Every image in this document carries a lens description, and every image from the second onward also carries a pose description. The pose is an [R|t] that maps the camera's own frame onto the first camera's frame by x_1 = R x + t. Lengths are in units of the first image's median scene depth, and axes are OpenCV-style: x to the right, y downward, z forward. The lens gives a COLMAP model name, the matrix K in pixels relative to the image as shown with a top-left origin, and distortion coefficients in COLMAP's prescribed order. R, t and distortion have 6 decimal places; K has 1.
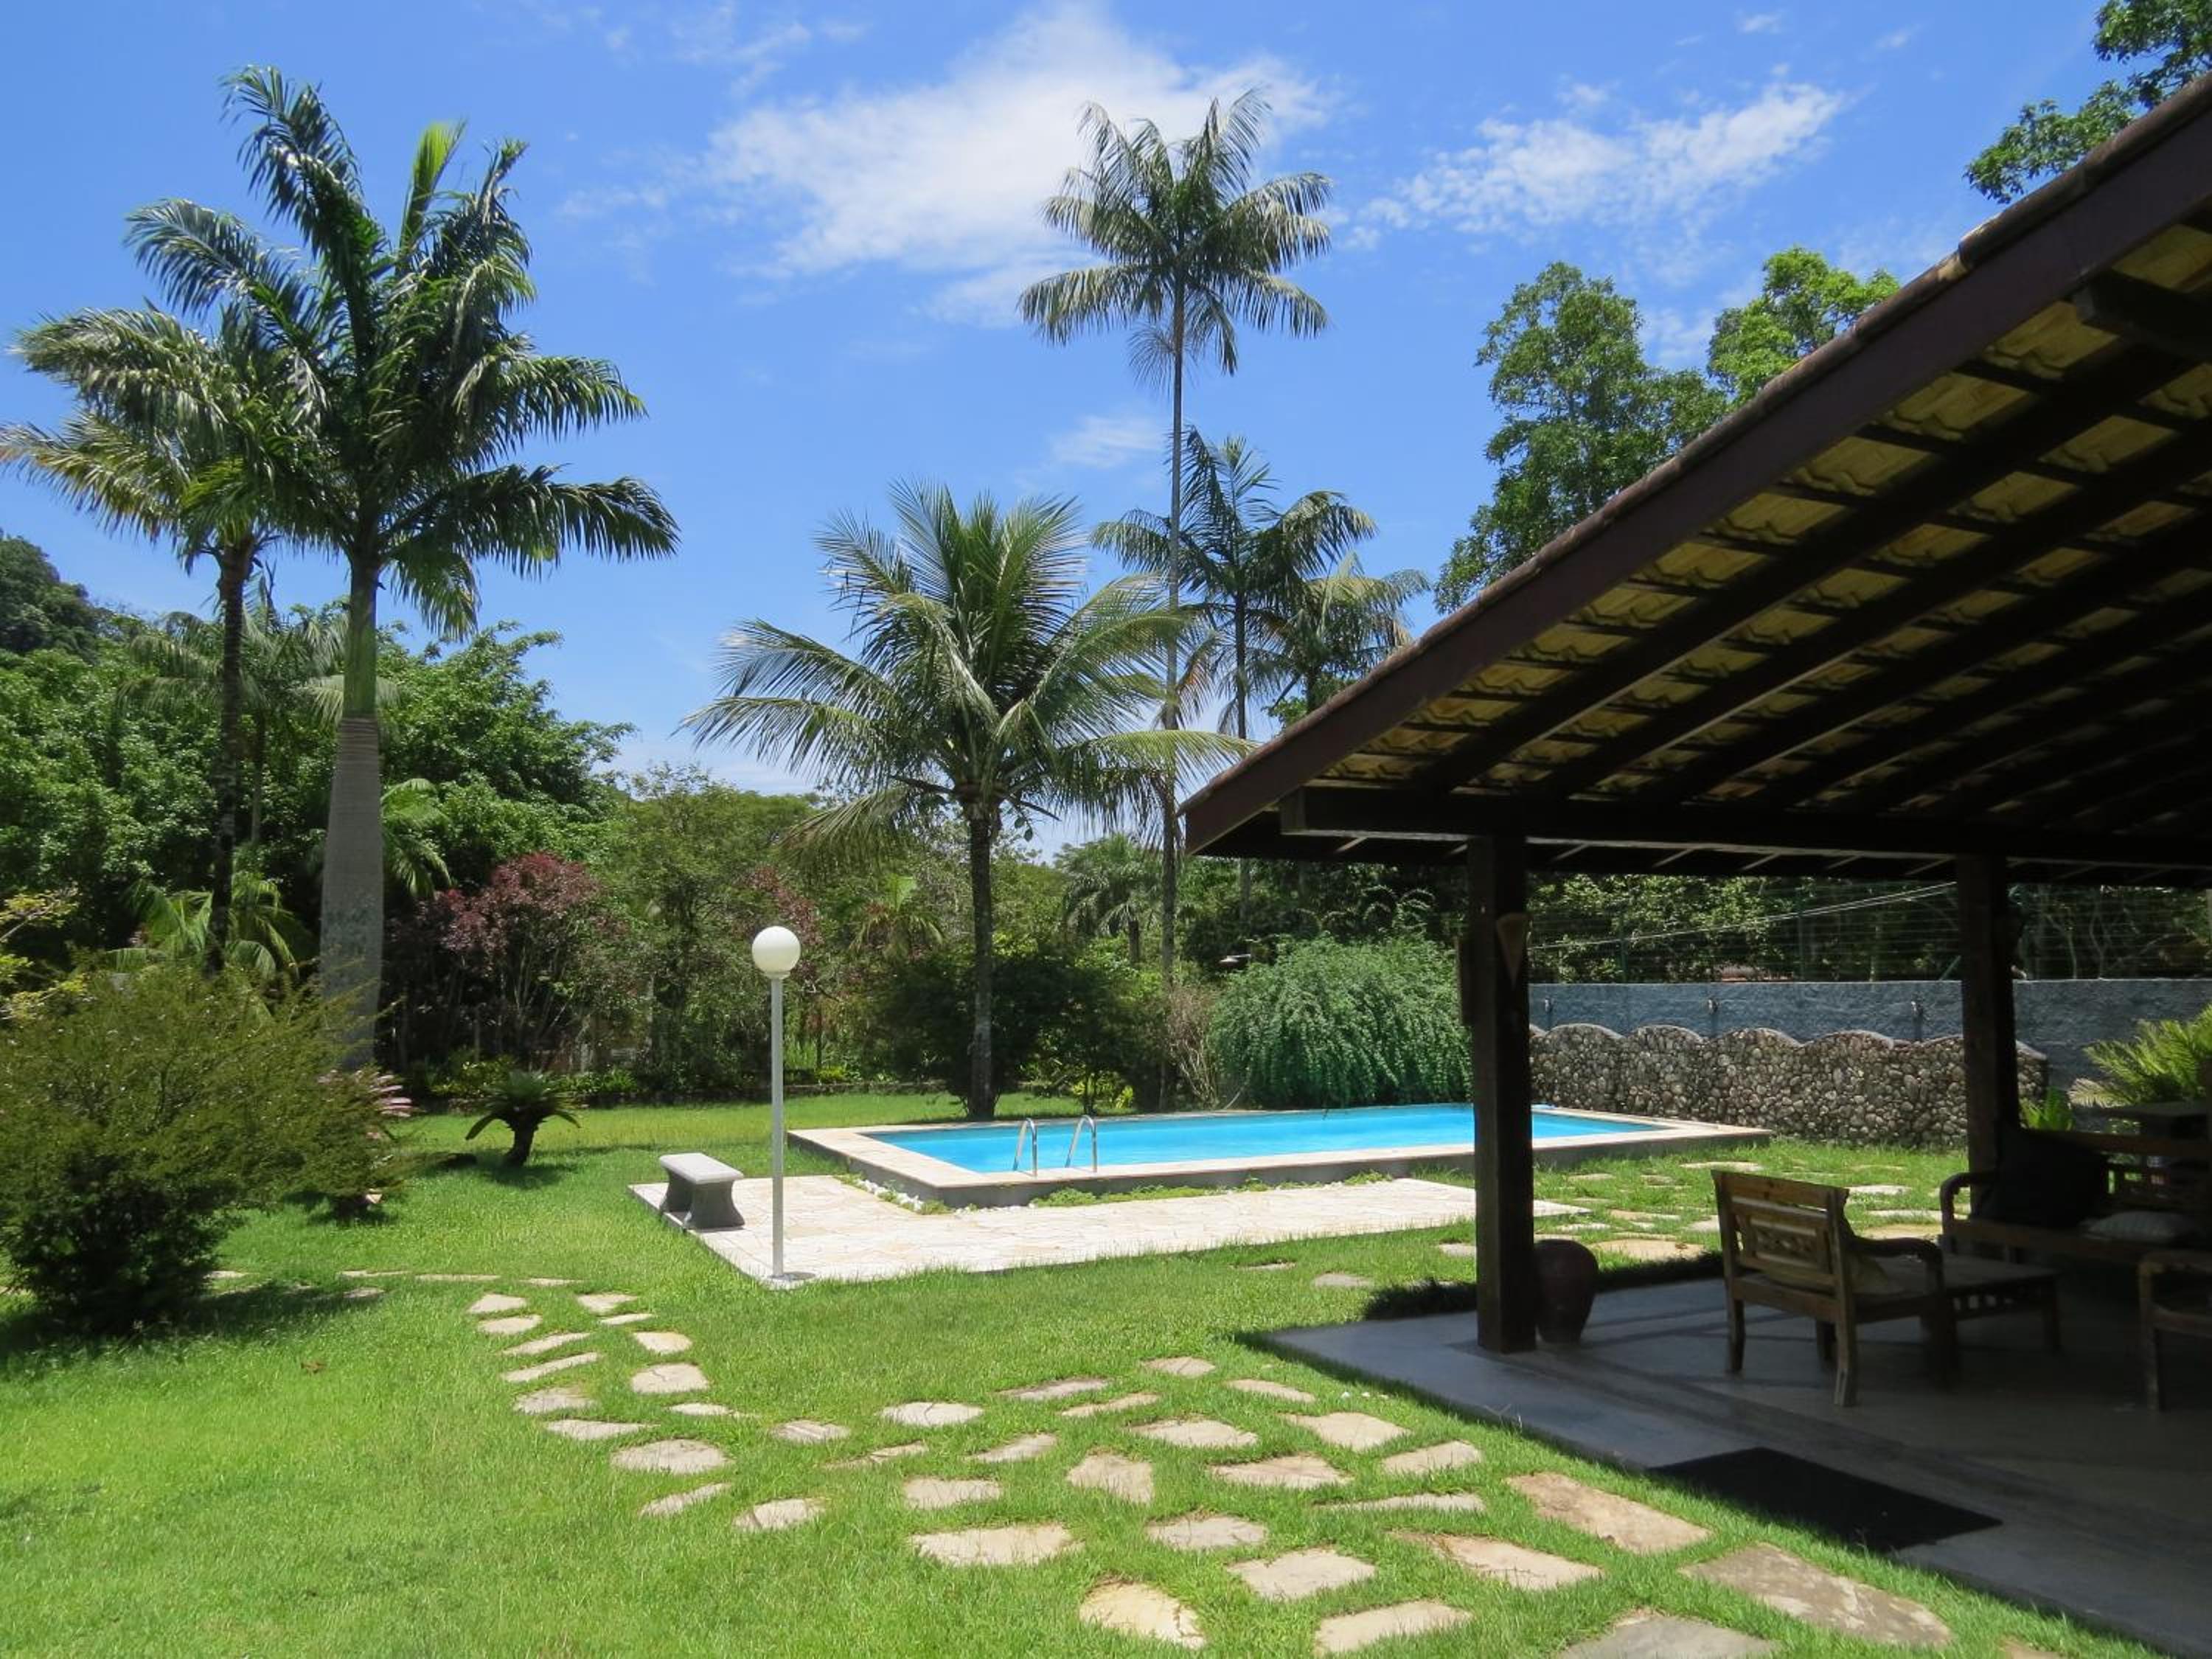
lens RADIAL K [[1567.5, 0, 1092.6], [0, 1567.5, 846.3], [0, 0, 1]] dist [0.002356, 0.002863]
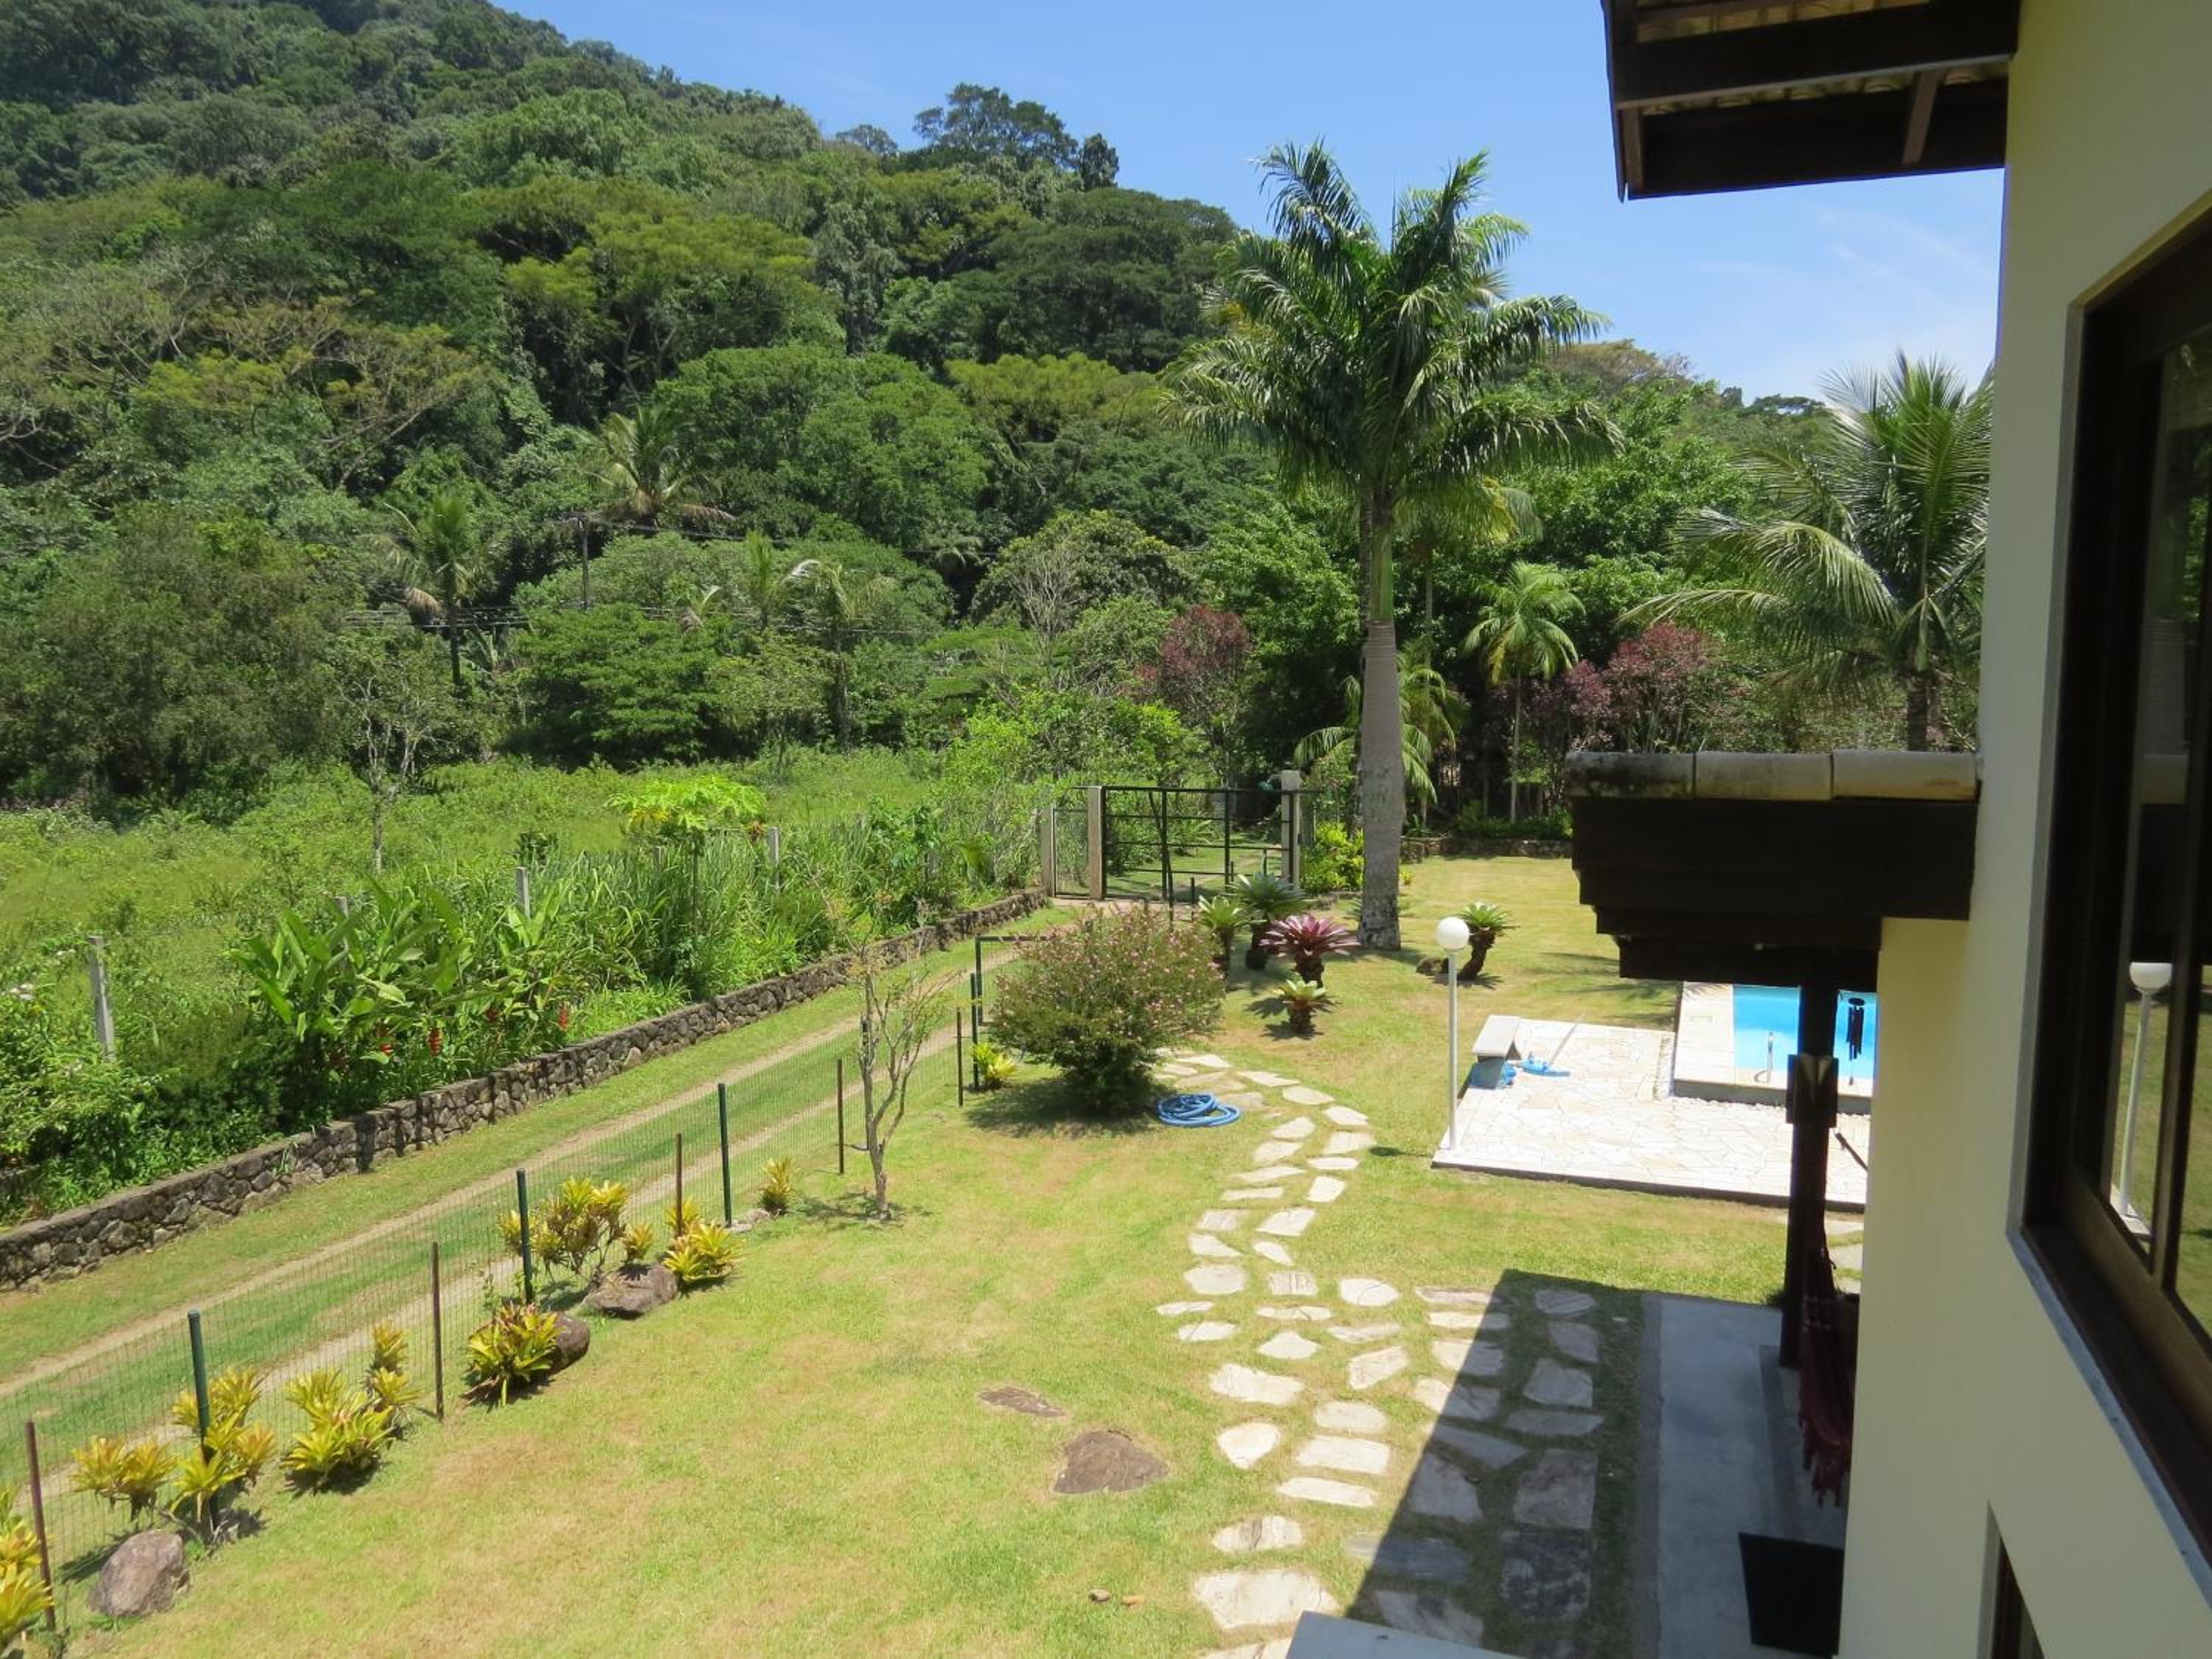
lens RADIAL K [[1567.5, 0, 1115.0], [0, 1567.5, 837.5], [0, 0, 1]] dist [0.002356, 0.002863]
pose [[0.710468, 0.090141, -0.697933, 0.845014], [0.061789, 0.979942, 0.189462, -0.455760], [0.701012, -0.177731, 0.690647, -0.263345]]
